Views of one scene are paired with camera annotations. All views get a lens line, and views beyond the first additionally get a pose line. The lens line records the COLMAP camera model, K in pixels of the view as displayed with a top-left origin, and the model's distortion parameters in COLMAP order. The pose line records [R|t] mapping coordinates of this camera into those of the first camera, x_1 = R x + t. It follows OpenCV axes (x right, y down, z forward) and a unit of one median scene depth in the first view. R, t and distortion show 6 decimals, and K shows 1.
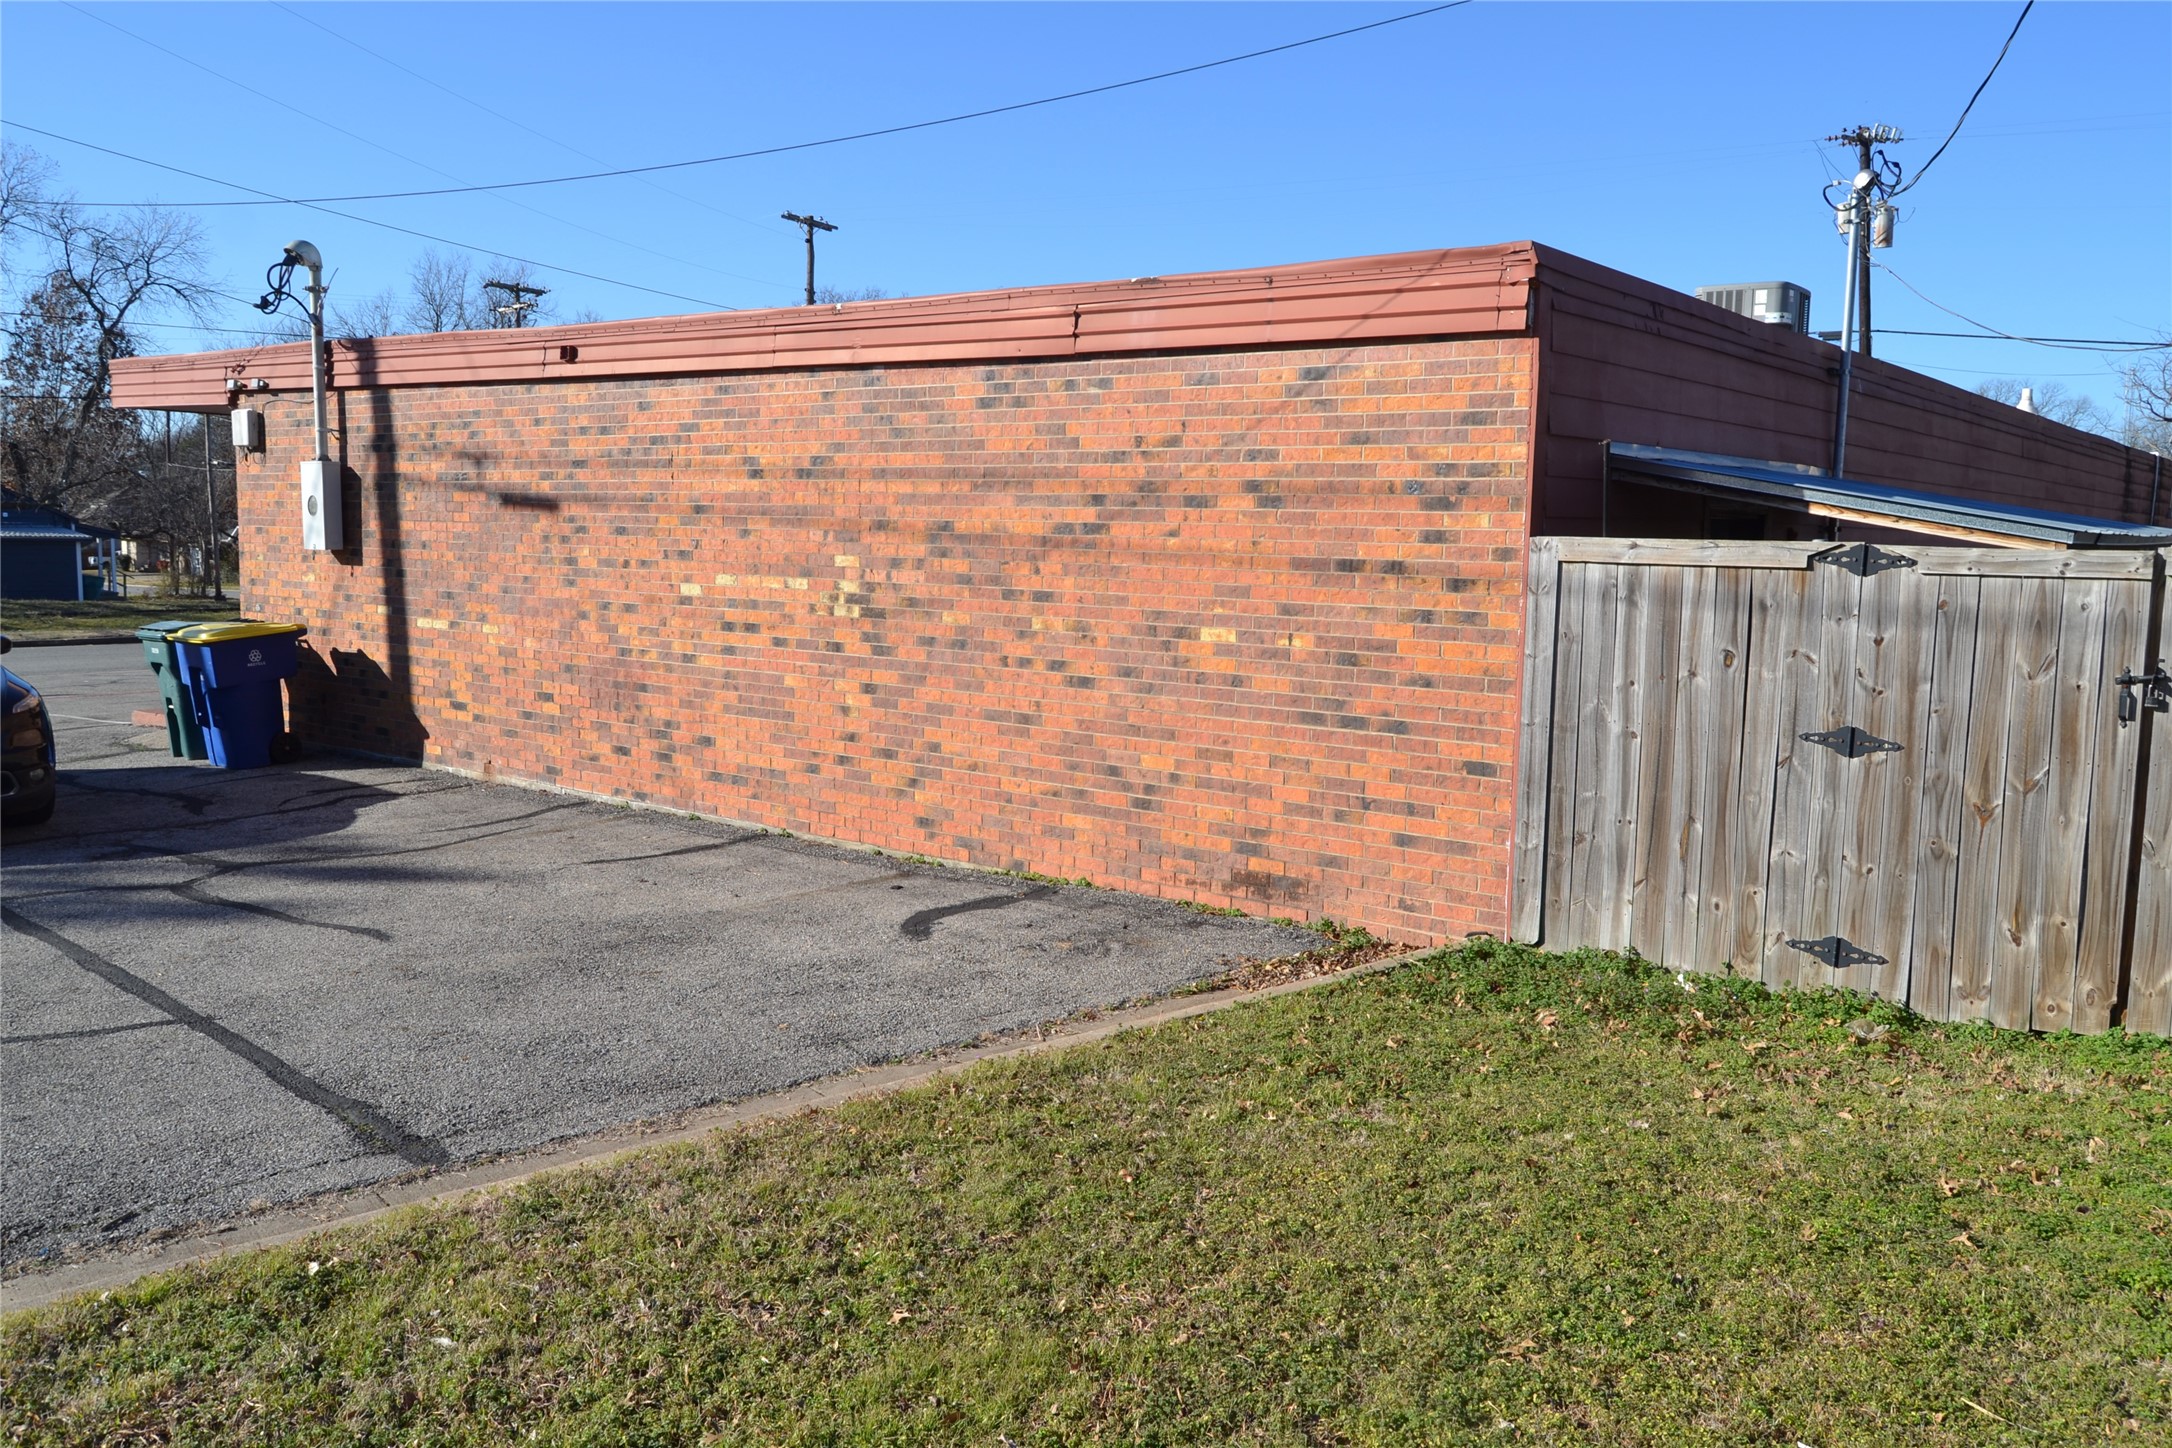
lens RADIAL K [[1707.0, 0, 1082.9], [0, 1707.0, 729.8], [0, 0, 1]] dist [-0.021078, 0.013072]
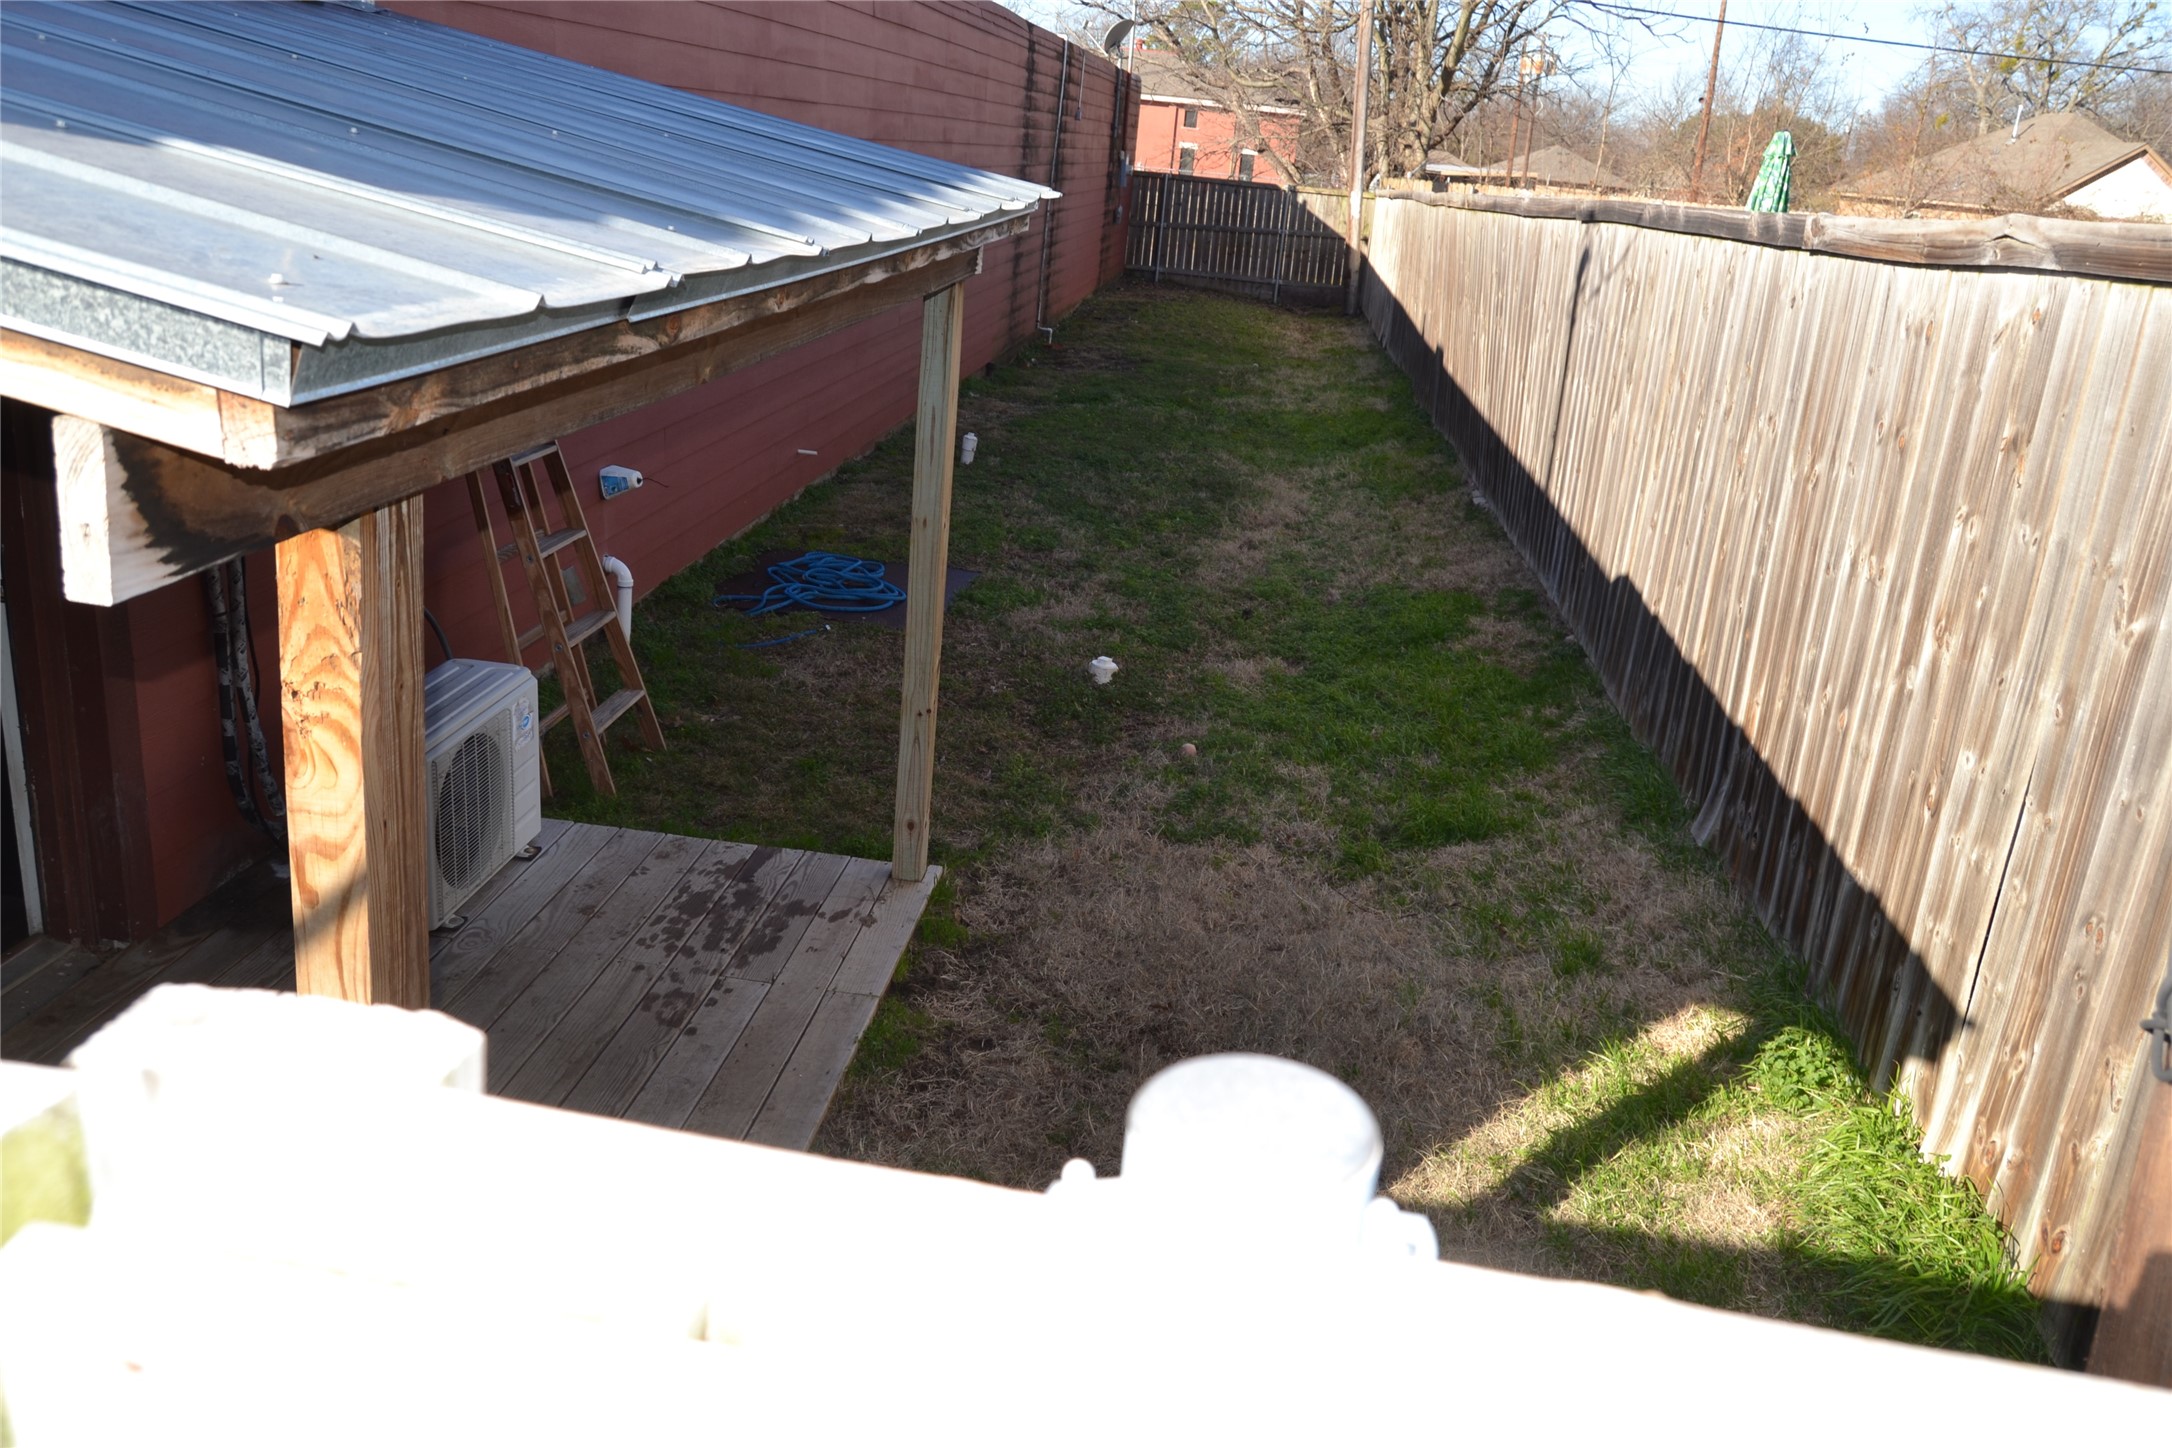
lens RADIAL K [[1707.0, 0, 1087.7], [0, 1707.0, 720.3], [0, 0, 1]] dist [-0.021078, 0.013072]
pose [[0.842484, -0.109957, 0.527381, 0.182765], [-0.022457, 0.970929, 0.238310, -0.040726], [-0.538253, -0.212616, 0.815523, 0.266963]]
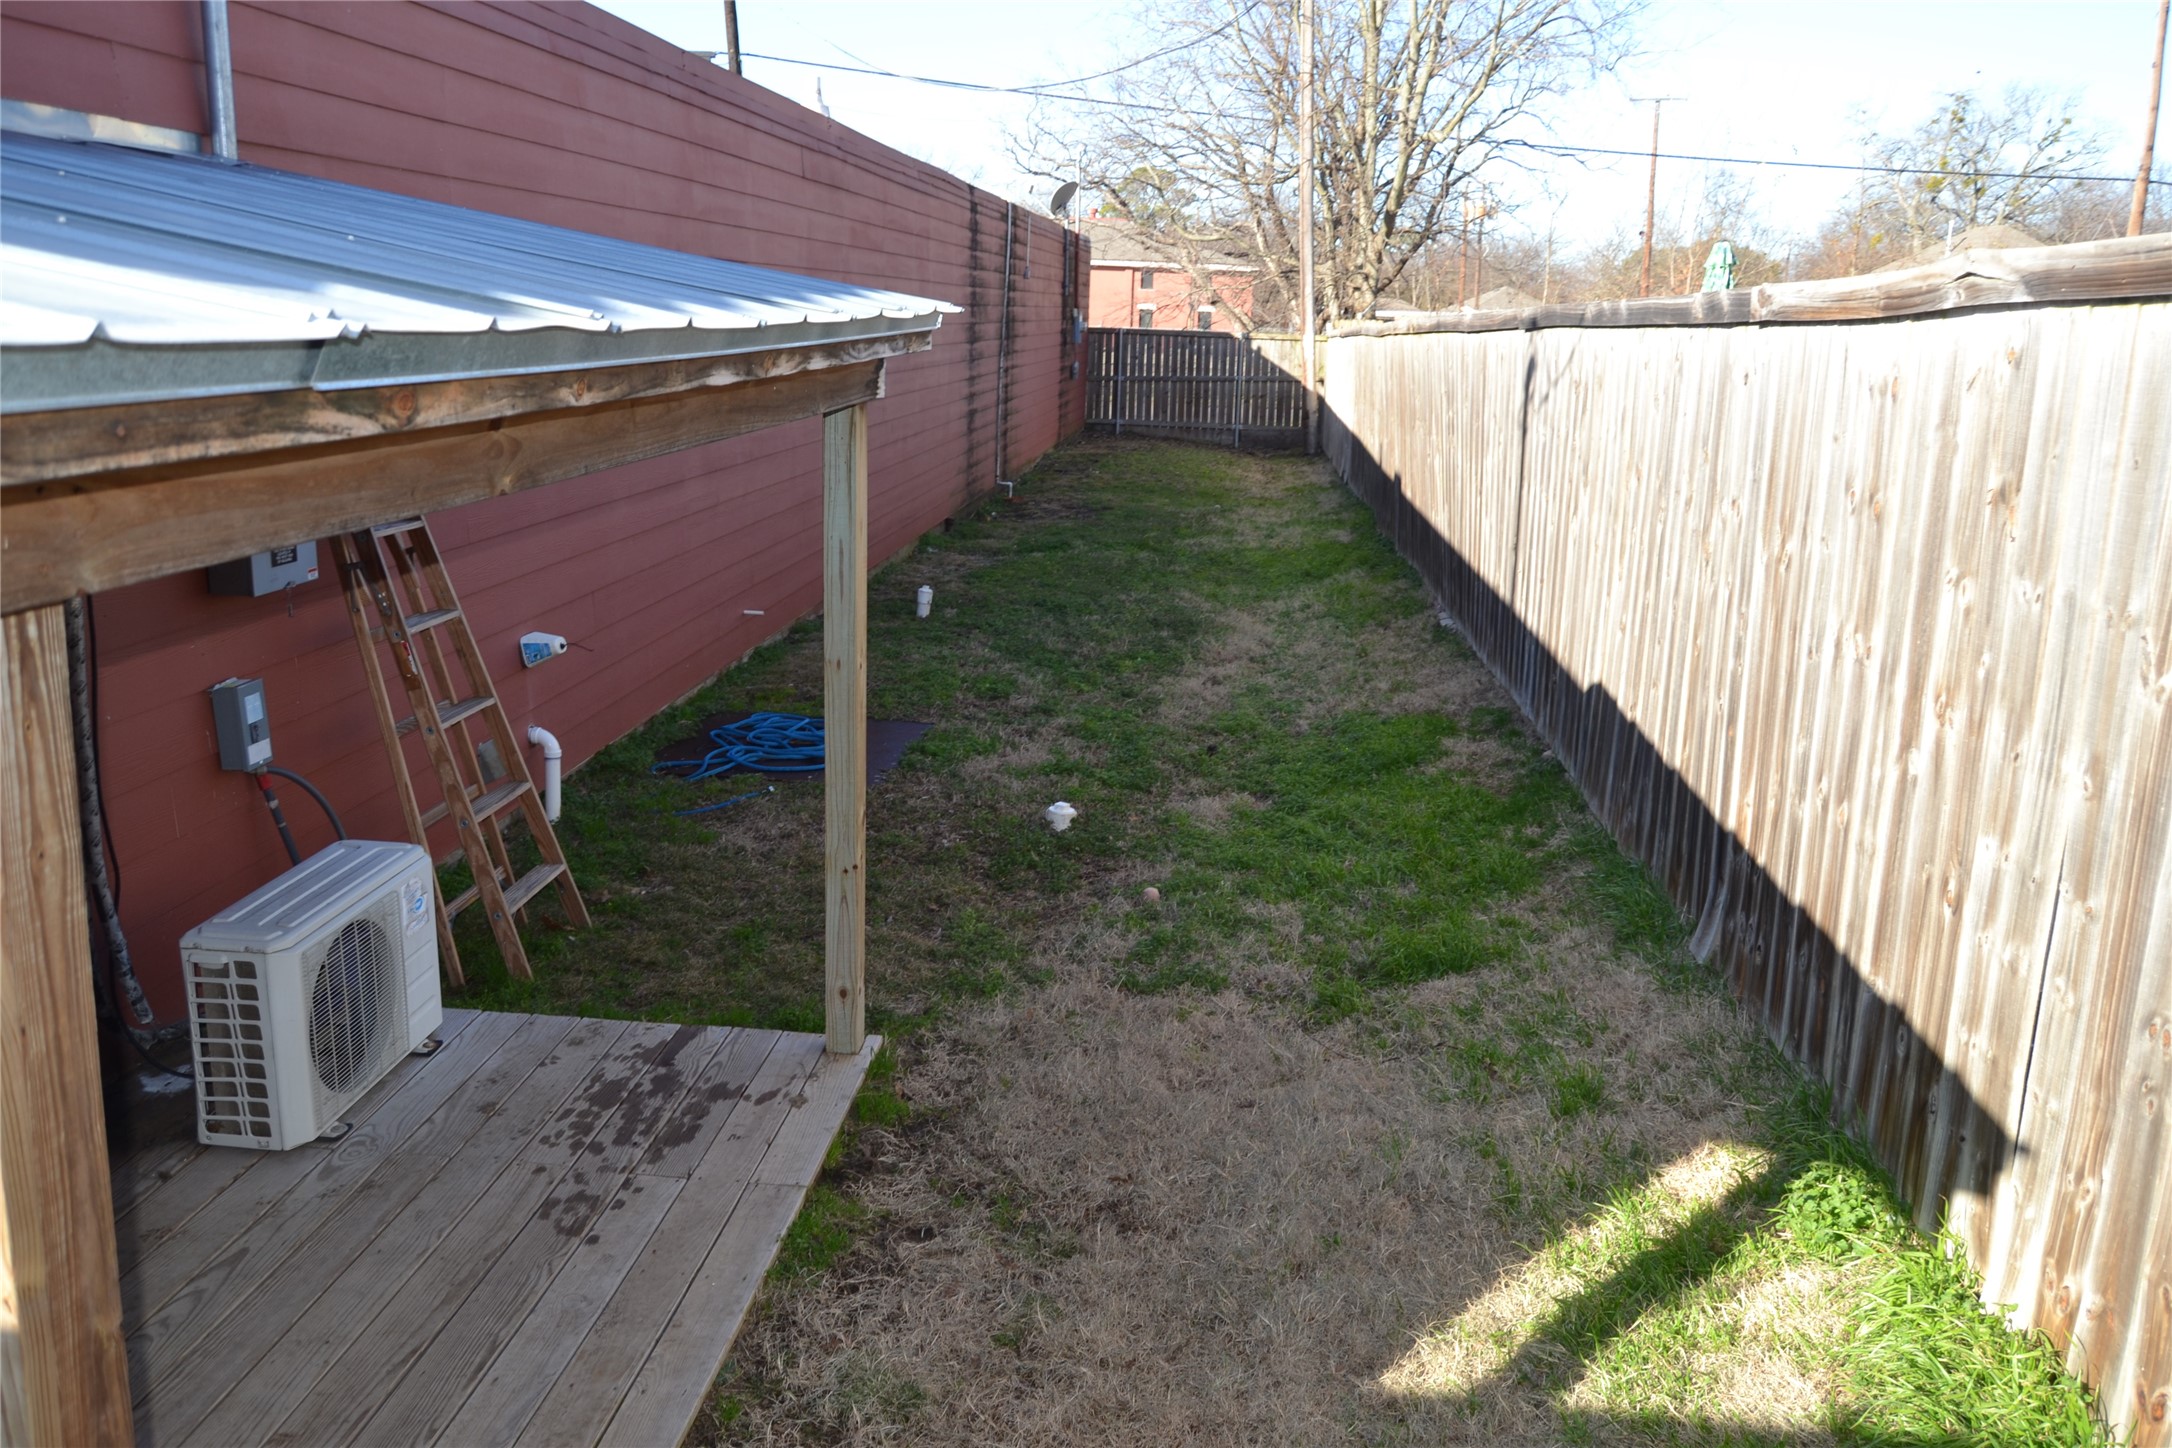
lens RADIAL K [[1707.0, 0, 1084.1], [0, 1707.0, 720.5], [0, 0, 1]] dist [-0.021078, 0.013072]
pose [[0.834094, -0.111297, 0.540277, 0.197132], [0.035010, 0.988140, 0.149508, -0.035451], [-0.550510, -0.105789, 0.828099, 0.276660]]
